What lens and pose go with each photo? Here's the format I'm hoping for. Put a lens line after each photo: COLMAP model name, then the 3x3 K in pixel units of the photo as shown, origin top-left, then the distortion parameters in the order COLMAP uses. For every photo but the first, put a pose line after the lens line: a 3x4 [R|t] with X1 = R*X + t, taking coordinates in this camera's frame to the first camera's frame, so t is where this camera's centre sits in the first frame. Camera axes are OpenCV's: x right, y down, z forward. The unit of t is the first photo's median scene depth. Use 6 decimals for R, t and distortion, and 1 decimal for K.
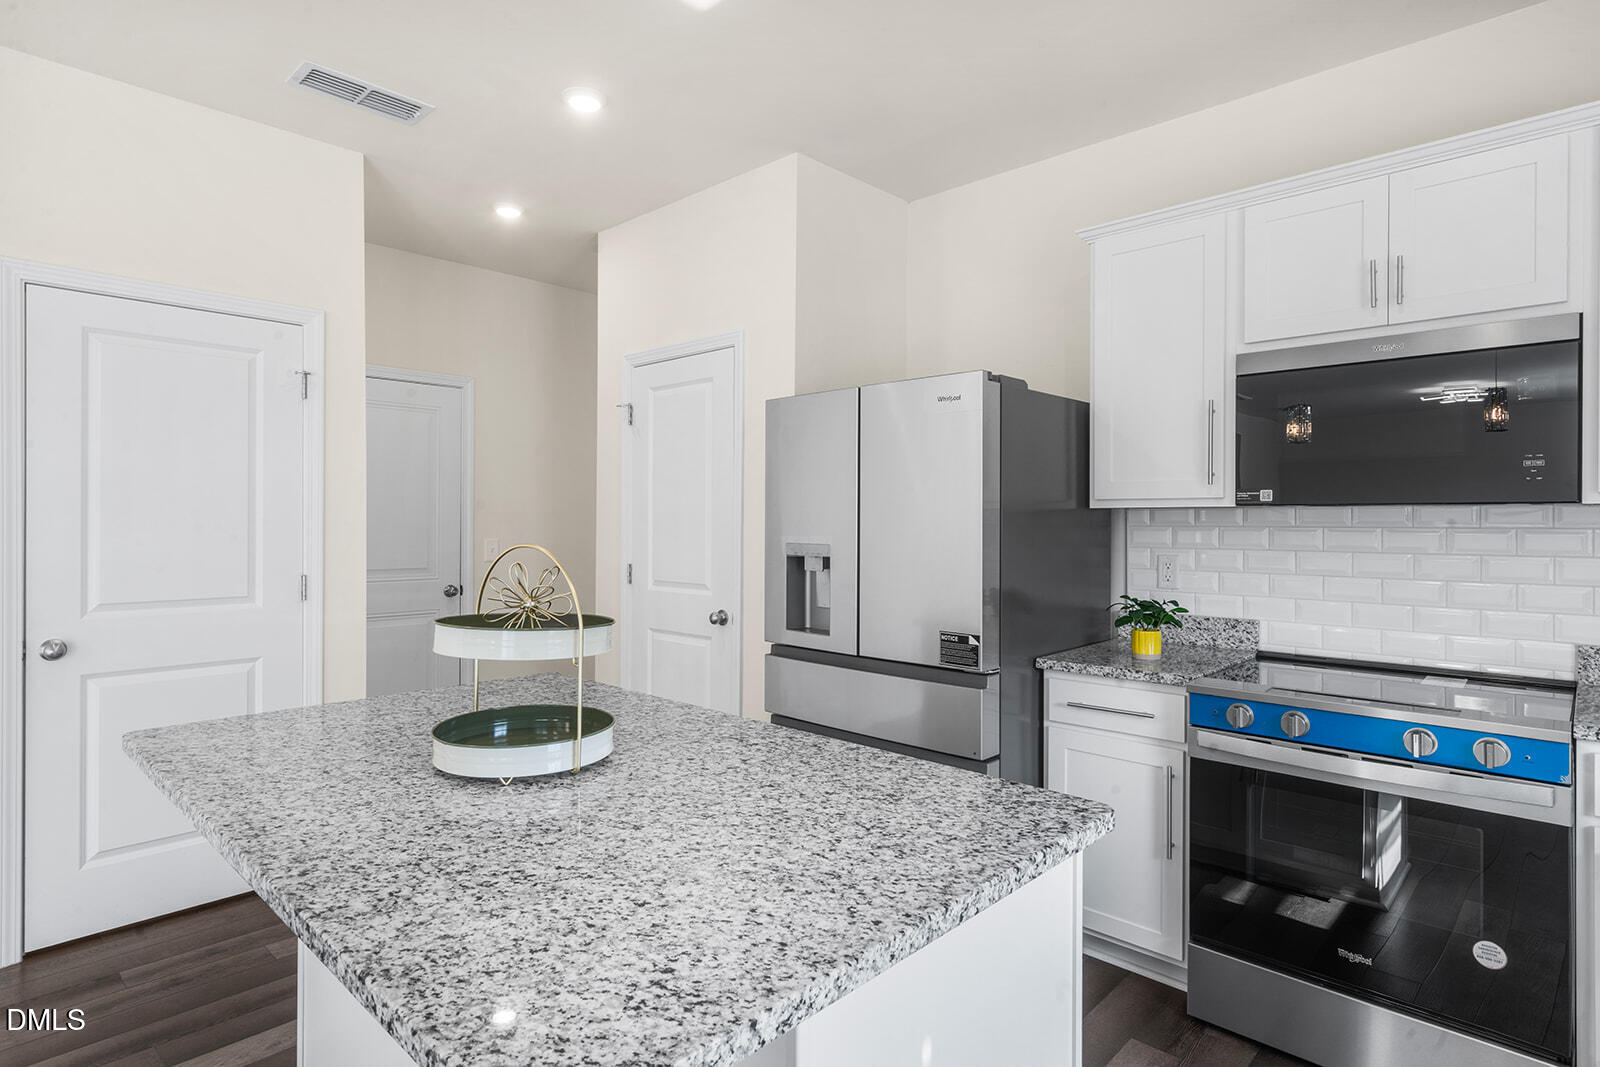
lens RADIAL K [[833.7, 0, 792.8], [0, 833.7, 523.6], [0, 0, 1]] dist [-0.000947, 0.000033]
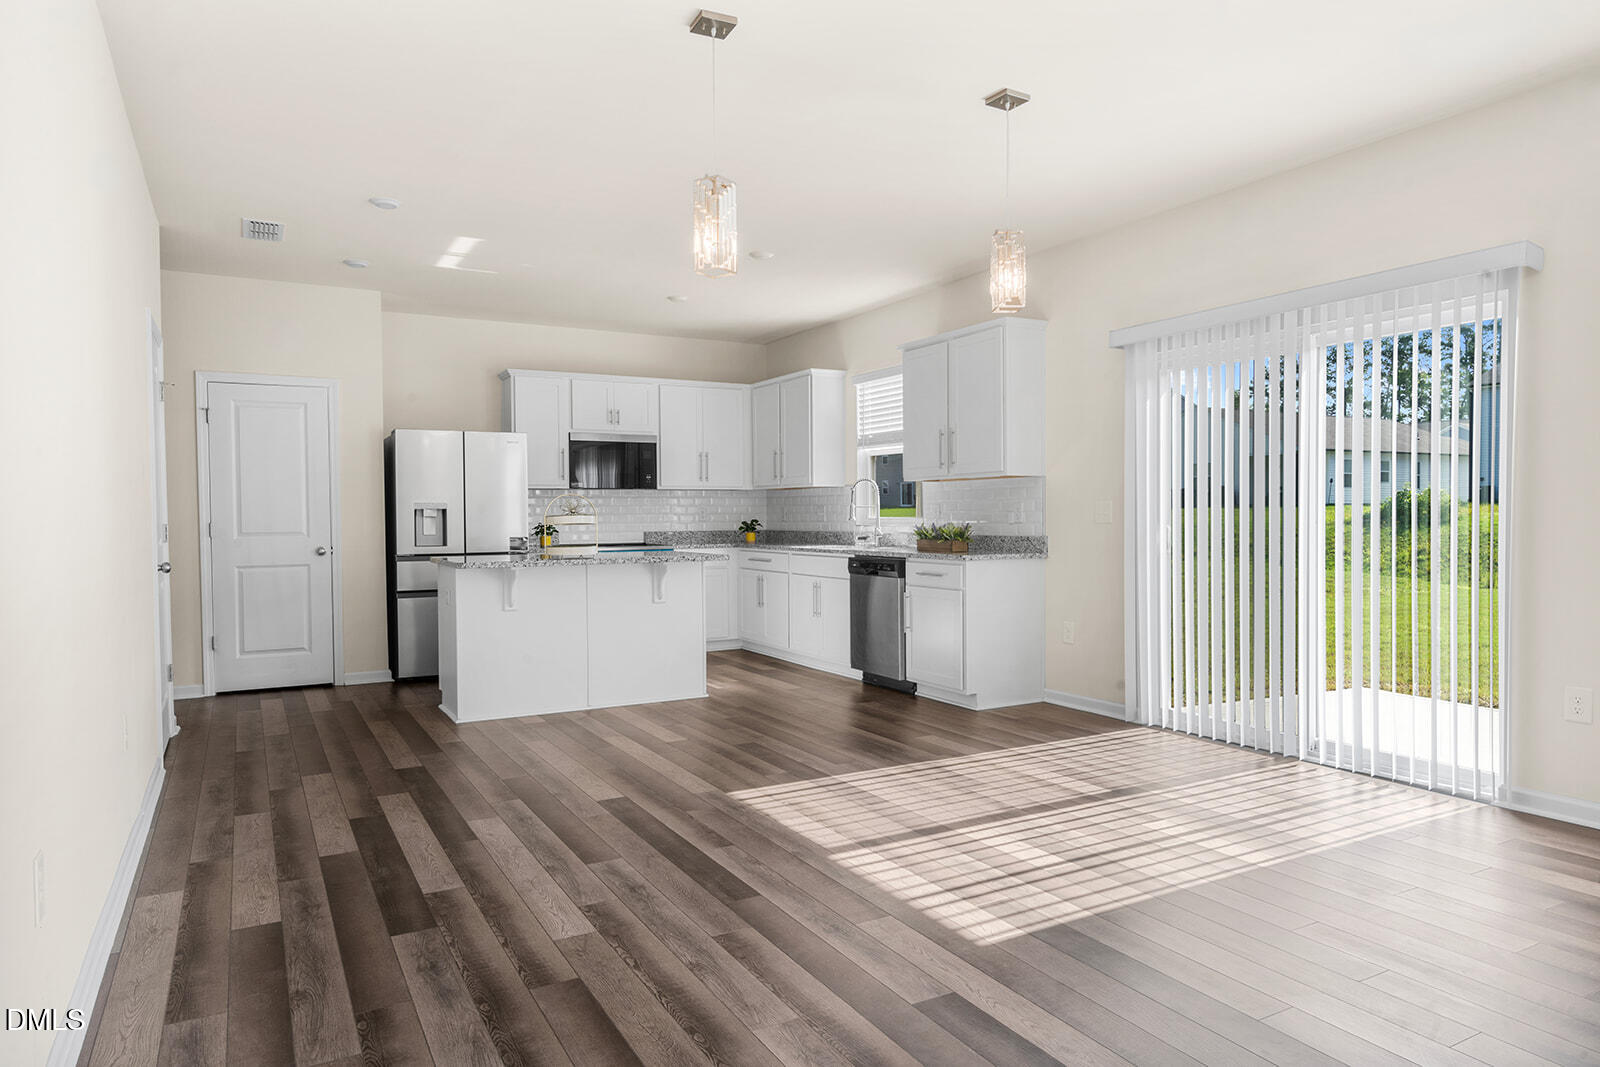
lens RADIAL K [[974.6, 0, 801.2], [0, 974.6, 532.7], [0, 0, 1]] dist [-0.003542, -0.001541]
pose [[0.281671, -0.024884, 0.959188, -2.349437], [0.010396, 0.999684, 0.022882, 0.059768], [-0.959455, 0.003526, 0.281841, -0.625311]]
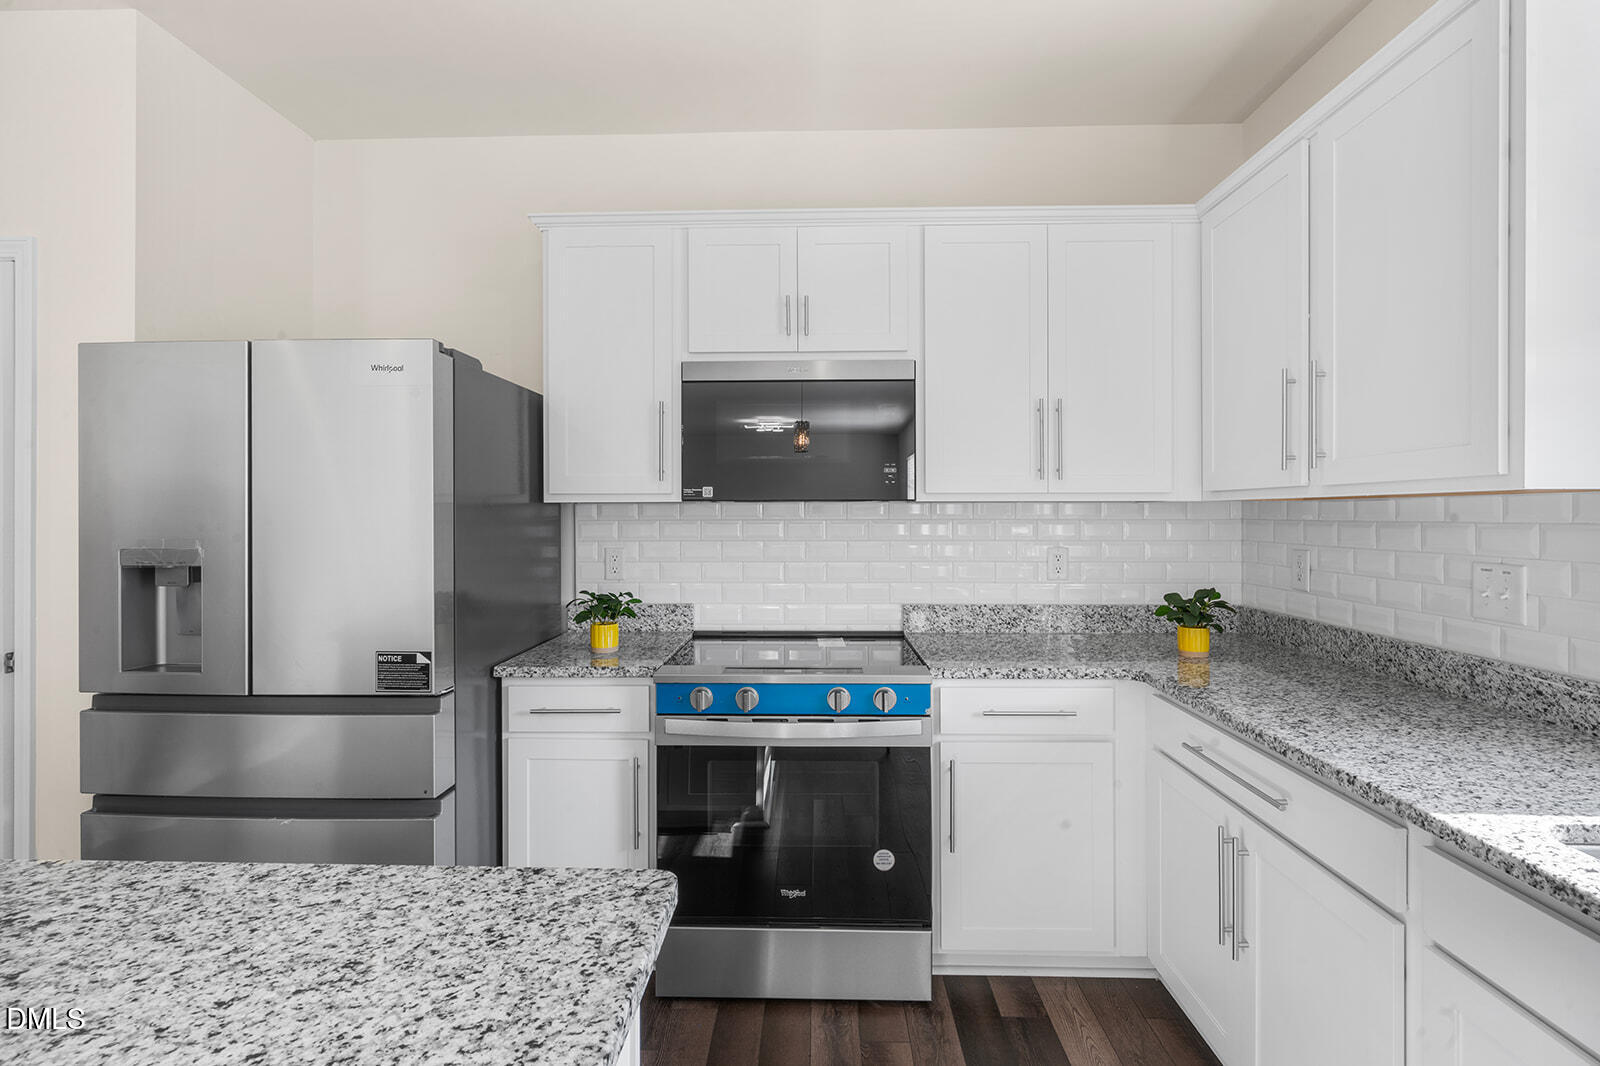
lens RADIAL K [[732.4, 0, 794.4], [0, 732.4, 518.3], [0, 0, 1]] dist [0.000343, -0.000993]
pose [[0.742256, -0.006371, 0.670086, 0.000399], [0.006341, 0.999977, 0.002483, -0.000605], [-0.670086, 0.002406, 0.742280, 0.199351]]
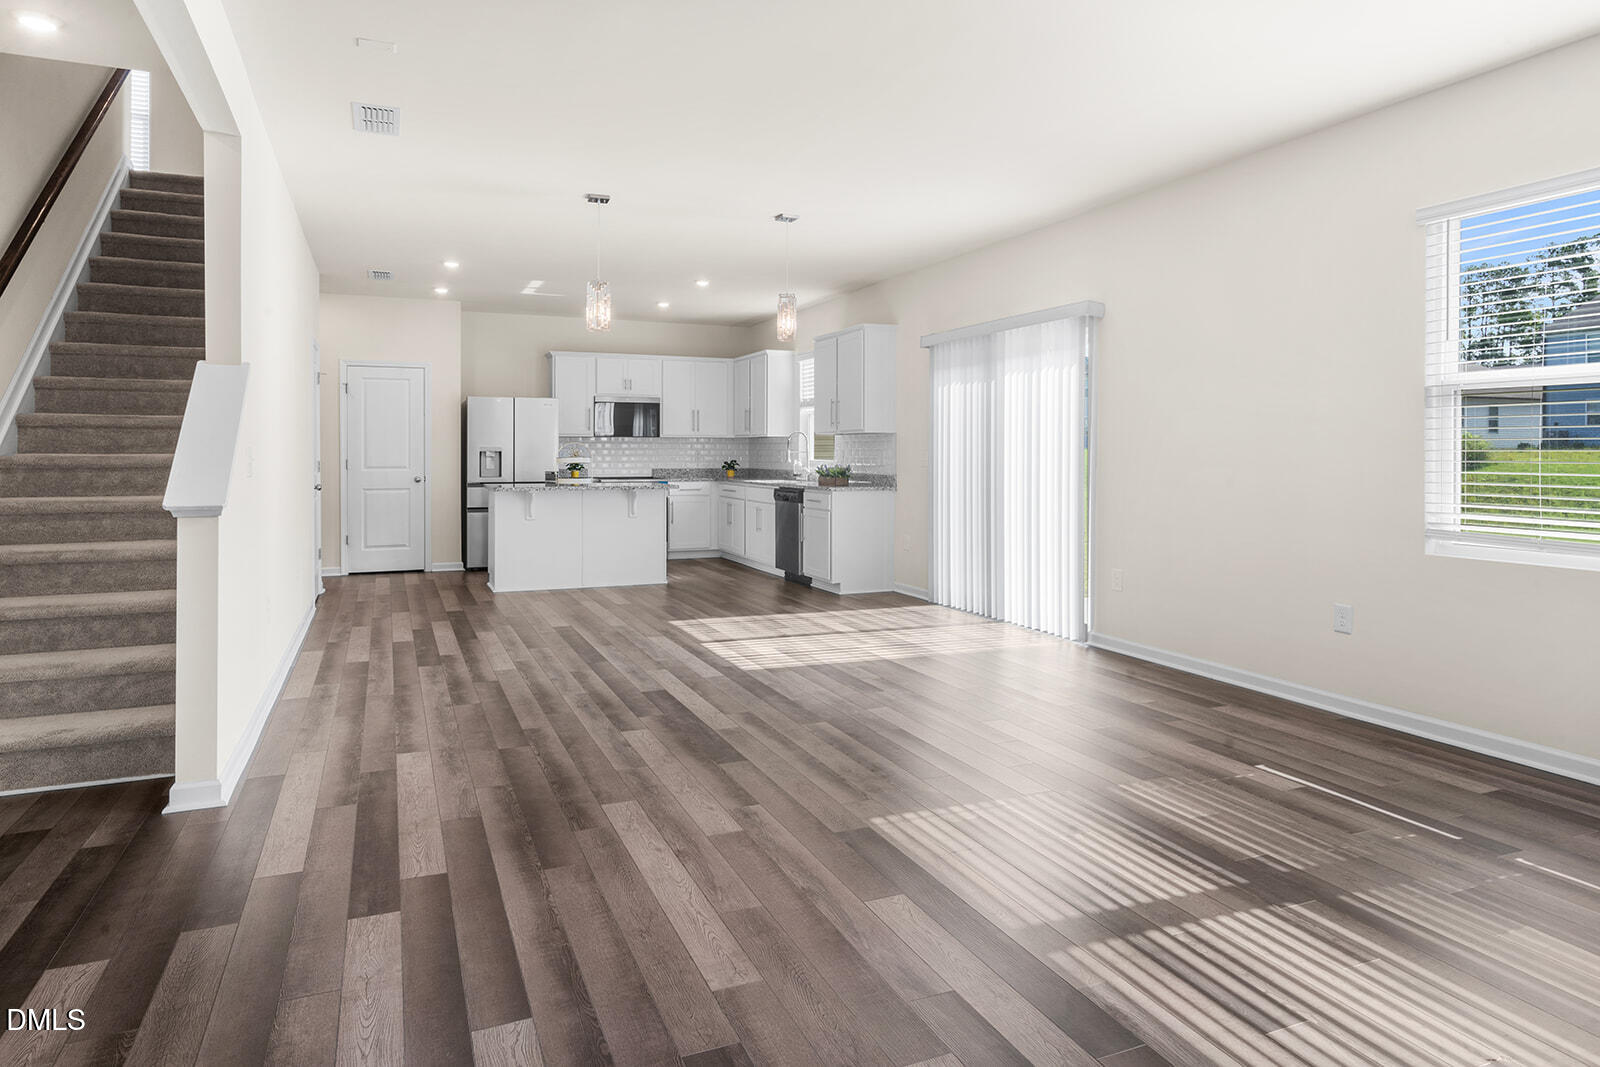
lens RADIAL K [[929.7, 0, 776.7], [0, 929.7, 450.4], [0, 0, 1]] dist [0.002931, 0.000256]
pose [[0.396119, -0.002181, 0.918197, -3.032964], [0.002113, 0.999997, 0.001464, 0.037988], [-0.918197, 0.001361, 0.396122, -1.426300]]
